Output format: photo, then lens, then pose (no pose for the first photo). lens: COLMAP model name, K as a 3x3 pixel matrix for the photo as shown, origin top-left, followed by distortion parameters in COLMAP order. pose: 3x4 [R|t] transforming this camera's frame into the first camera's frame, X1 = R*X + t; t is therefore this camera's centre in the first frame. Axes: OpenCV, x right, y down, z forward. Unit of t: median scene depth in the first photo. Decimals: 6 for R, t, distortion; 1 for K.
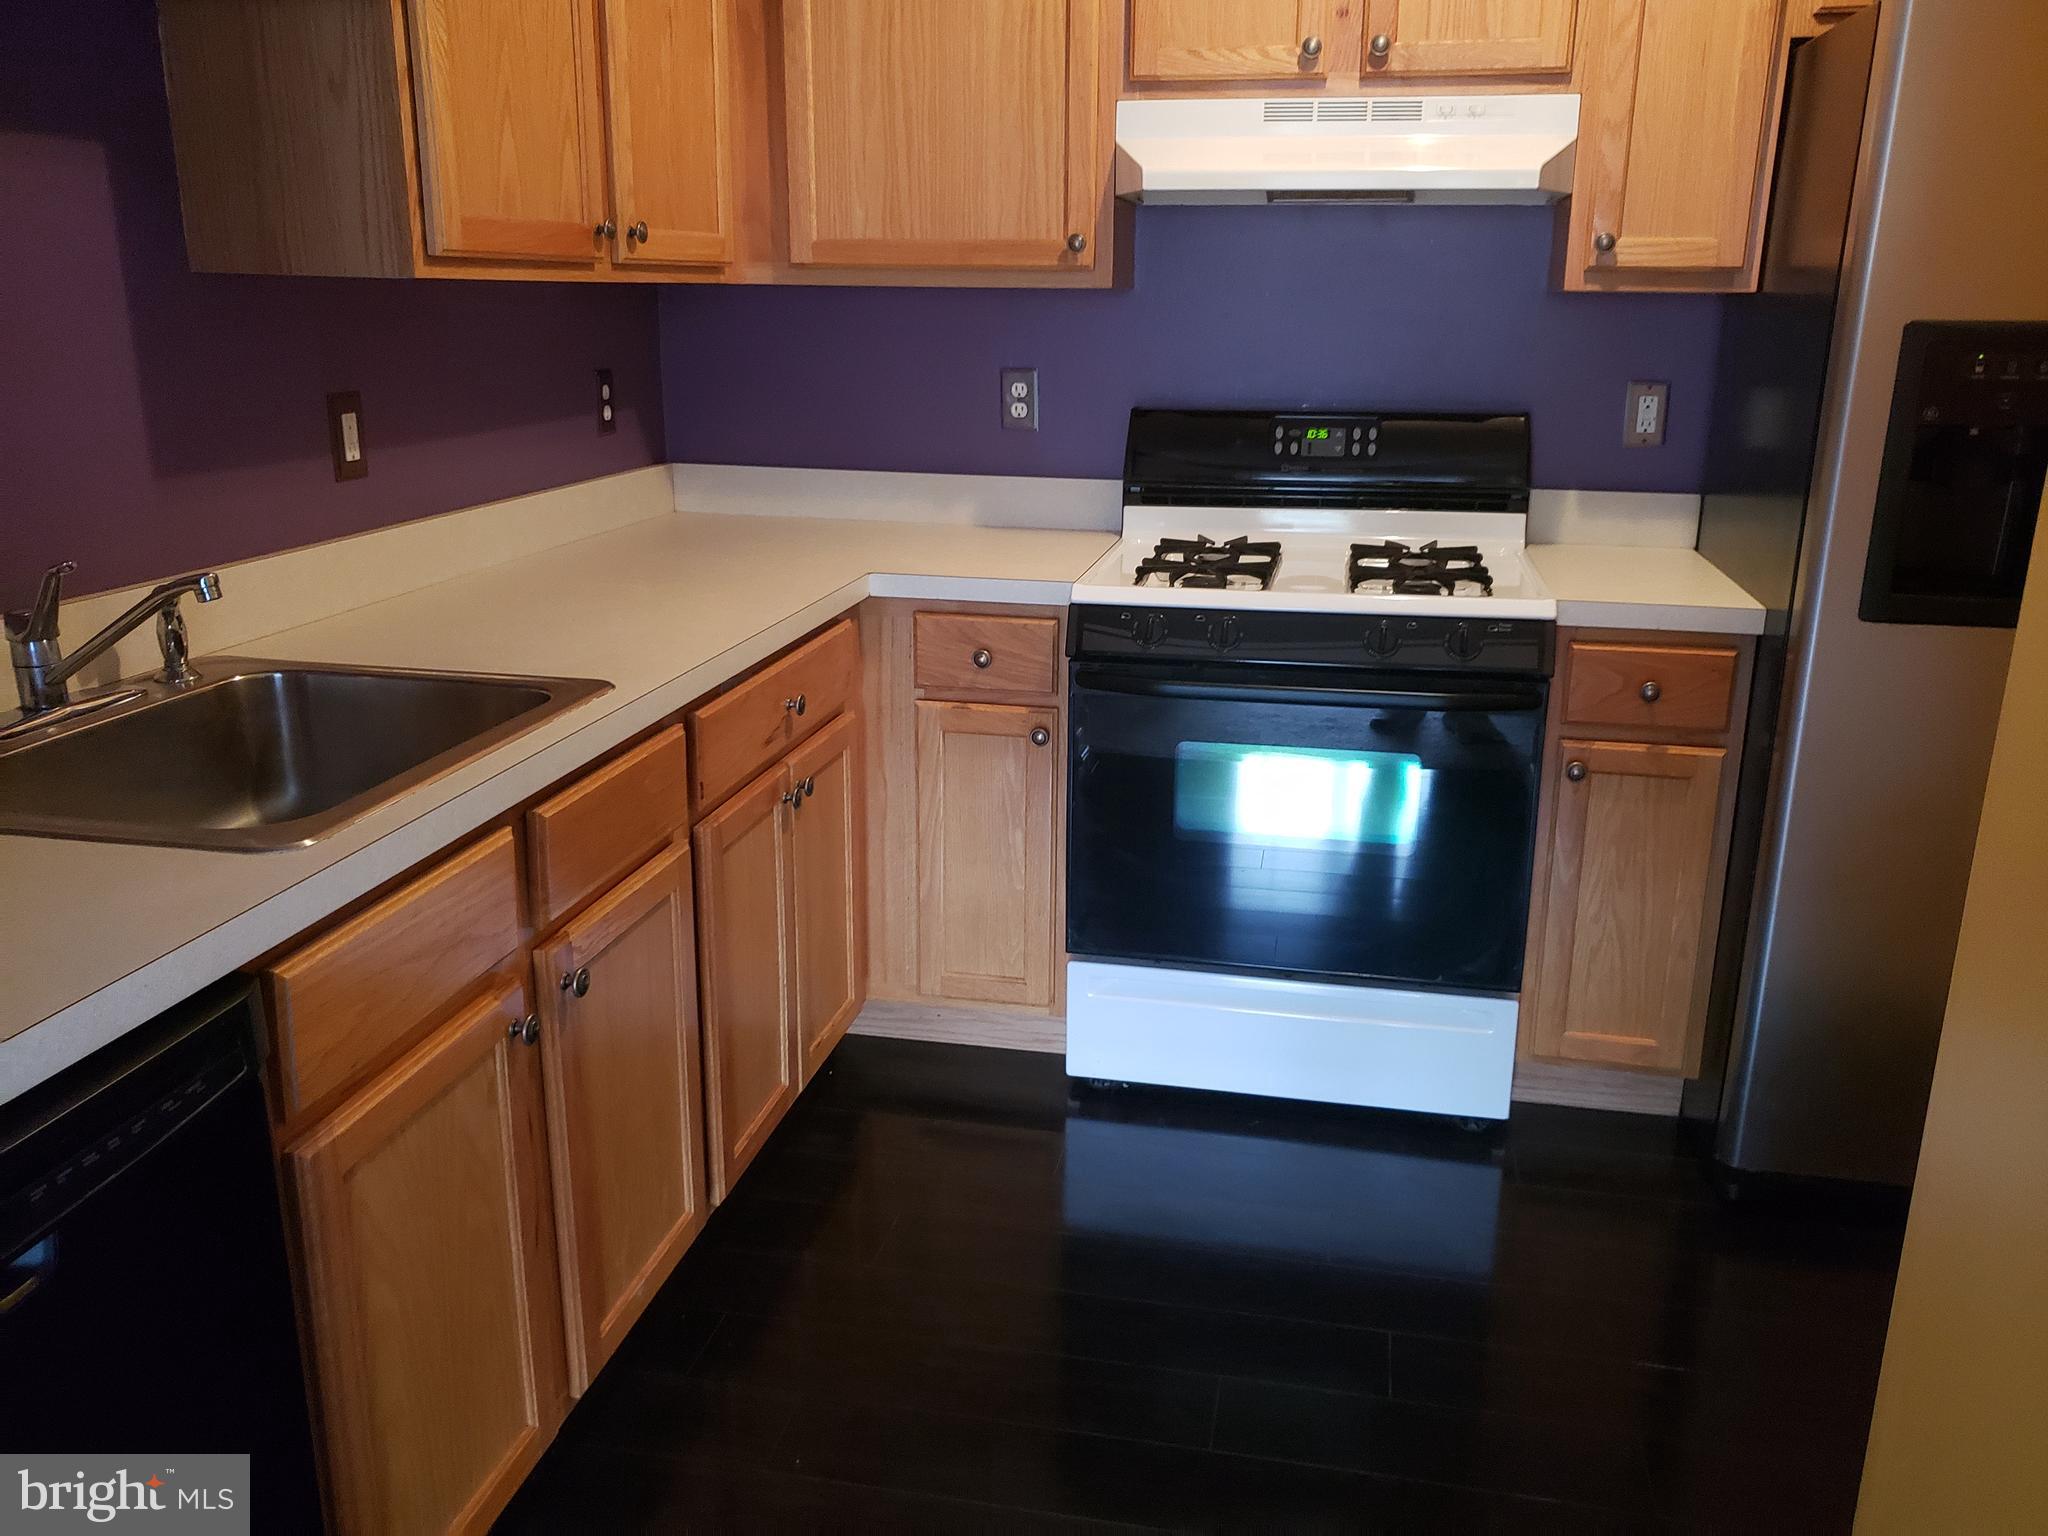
lens RADIAL K [[1652.6, 0, 1024.0], [0, 1652.6, 768.0], [0, 0, 1]] dist [0.028563, -0.000001]
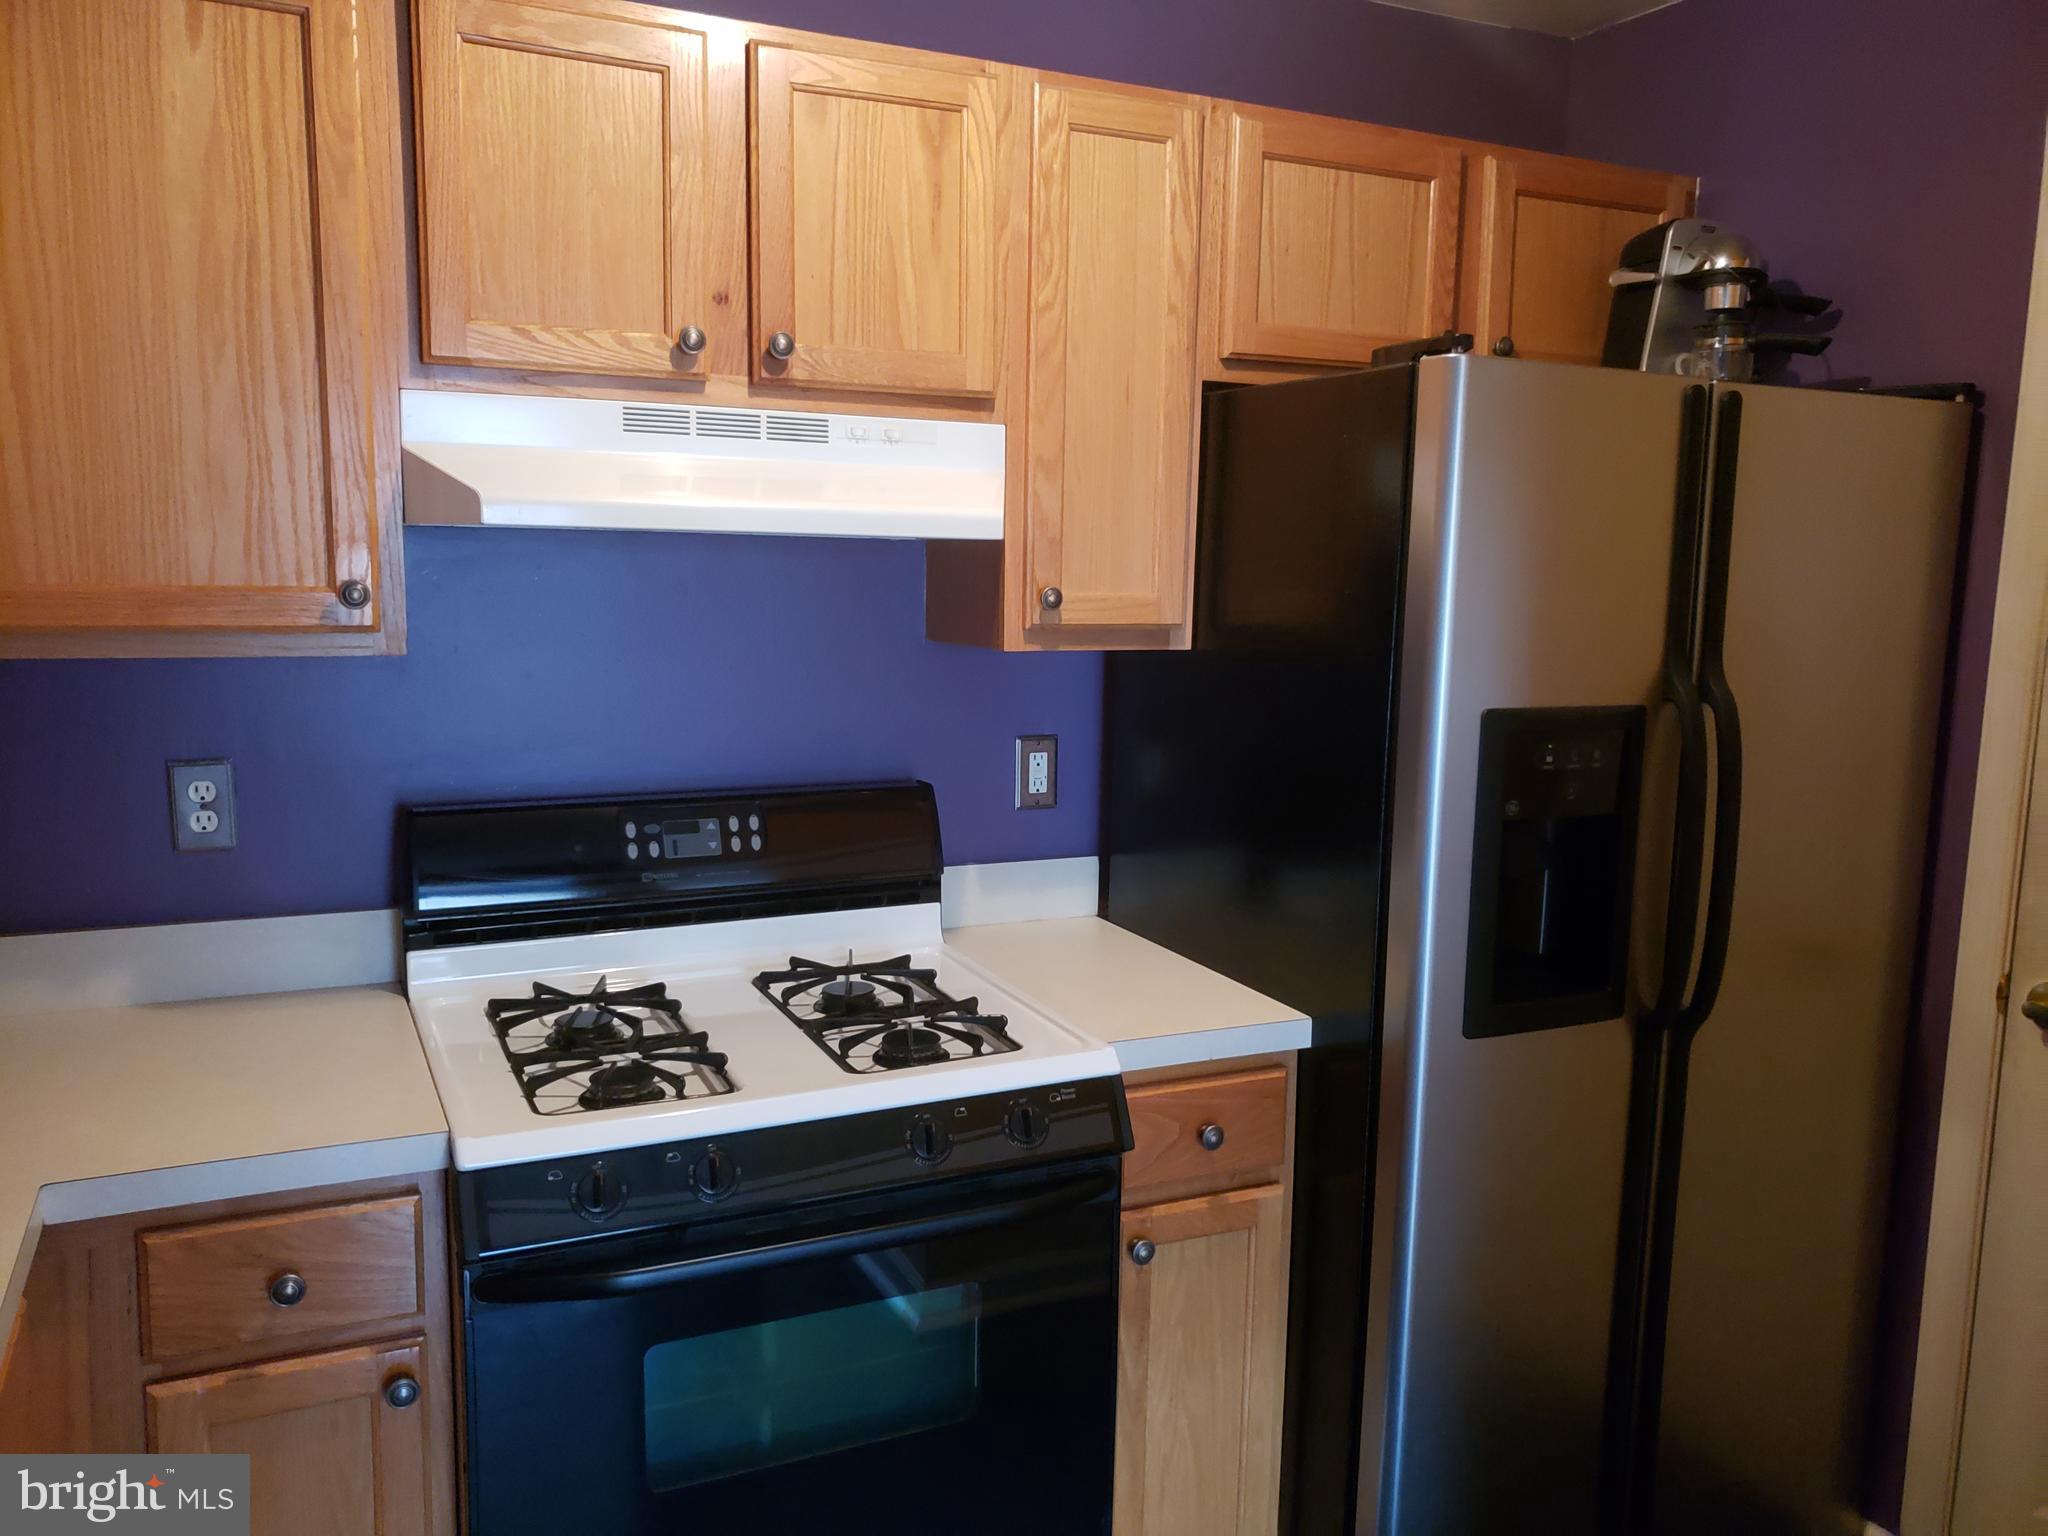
lens RADIAL K [[1583.7, 0, 977.2], [0, 1583.7, 775.2], [0, 0, 1]] dist [0.039510, -0.005364]
pose [[0.801921, -0.080854, 0.591933, -0.154645], [0.153315, 0.985470, -0.073094, -0.170779], [-0.577423, 0.149368, 0.802666, 0.386049]]
